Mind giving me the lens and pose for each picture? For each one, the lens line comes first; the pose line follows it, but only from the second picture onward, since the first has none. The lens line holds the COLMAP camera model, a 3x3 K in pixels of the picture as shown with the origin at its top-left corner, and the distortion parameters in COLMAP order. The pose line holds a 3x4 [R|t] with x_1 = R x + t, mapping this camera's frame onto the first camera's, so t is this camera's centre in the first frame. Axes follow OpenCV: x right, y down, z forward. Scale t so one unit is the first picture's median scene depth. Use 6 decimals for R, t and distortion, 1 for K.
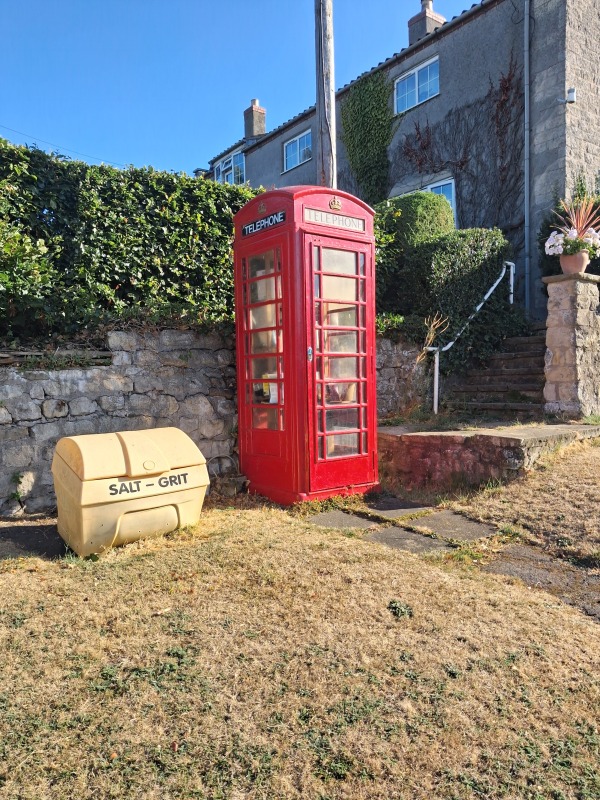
lens RADIAL K [[592.3, 0, 300.0], [0, 592.3, 400.0], [0, 0, 1]] dist [0.040419, -0.058131]
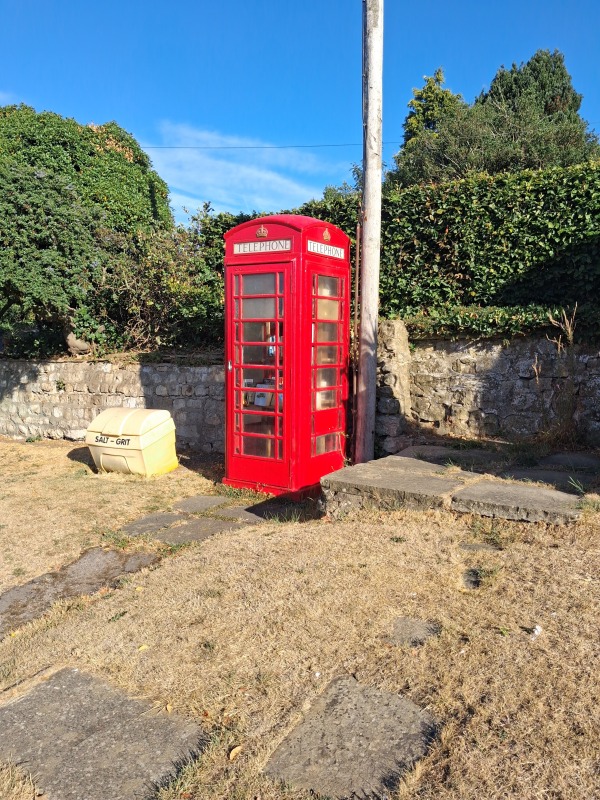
lens RADIAL K [[592.3, 0, 300.0], [0, 592.3, 400.0], [0, 0, 1]] dist [0.040419, -0.058131]
pose [[0.370638, 0.112553, -0.921932, 1.277416], [-0.053142, 0.993574, 0.099935, -0.147331], [0.927256, 0.011954, 0.374238, 0.732354]]
